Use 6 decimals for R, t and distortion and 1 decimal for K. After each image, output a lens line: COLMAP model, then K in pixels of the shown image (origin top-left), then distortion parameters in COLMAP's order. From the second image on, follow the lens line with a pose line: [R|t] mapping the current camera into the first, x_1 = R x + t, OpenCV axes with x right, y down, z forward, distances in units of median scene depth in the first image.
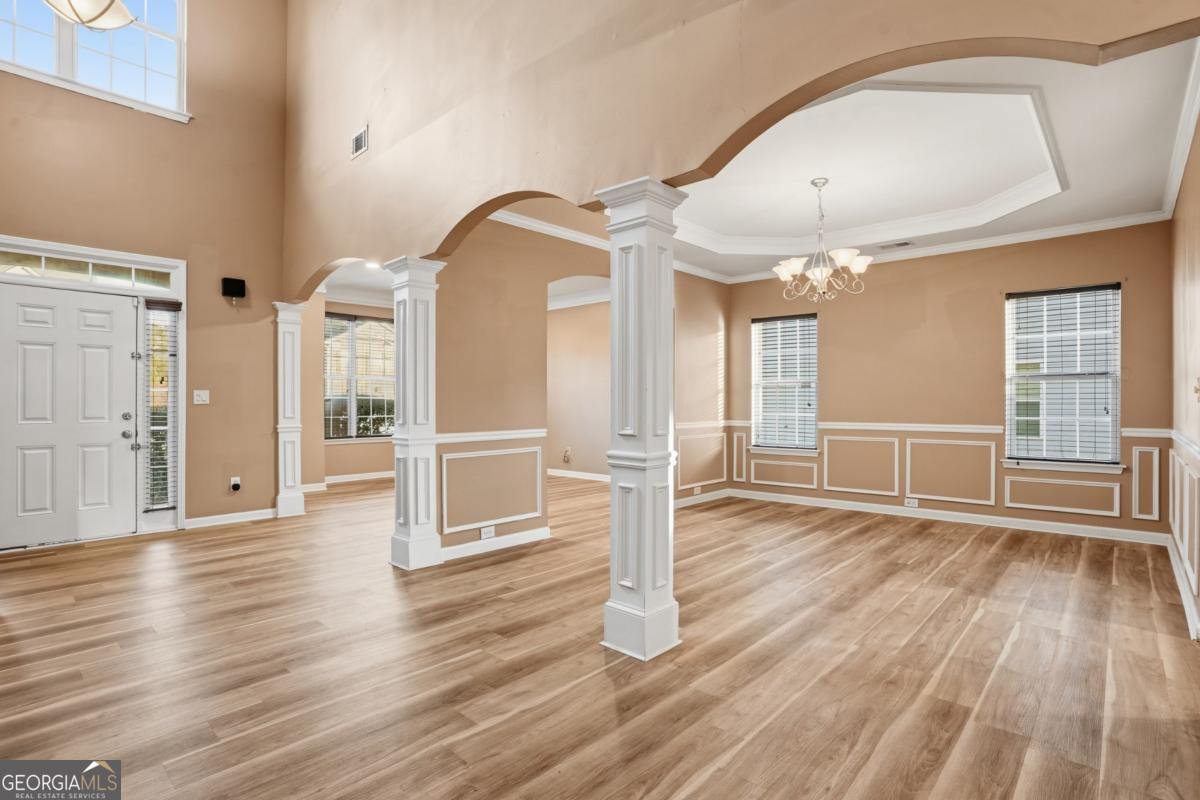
lens RADIAL K [[596.7, 0, 593.7], [0, 596.7, 396.5], [0, 0, 1]] dist [-0.068937, 0.030324]
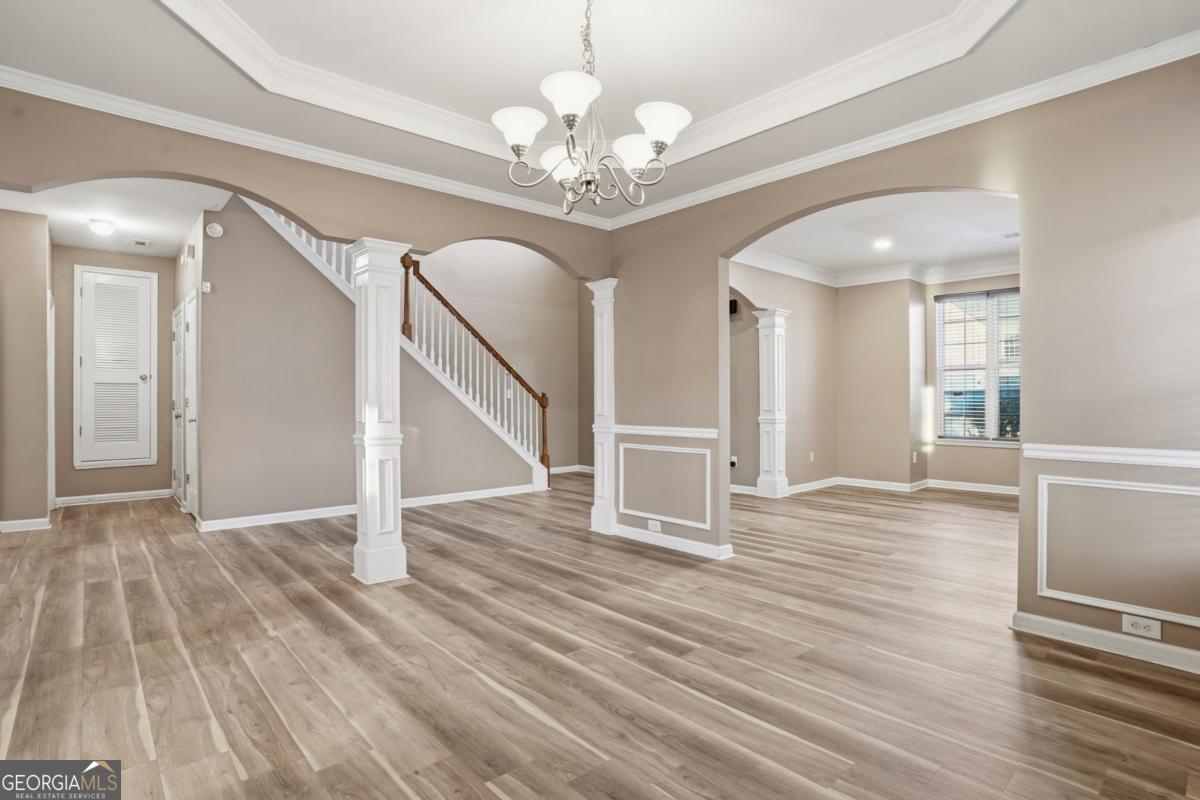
lens RADIAL K [[596.7, 0, 593.7], [0, 596.7, 396.5], [0, 0, 1]] dist [-0.068937, 0.030324]
pose [[-0.104320, -0.001428, -0.994543, 1.081629], [0.013308, 0.999907, -0.002832, 0.010974], [0.994455, -0.013530, -0.104292, 1.281676]]
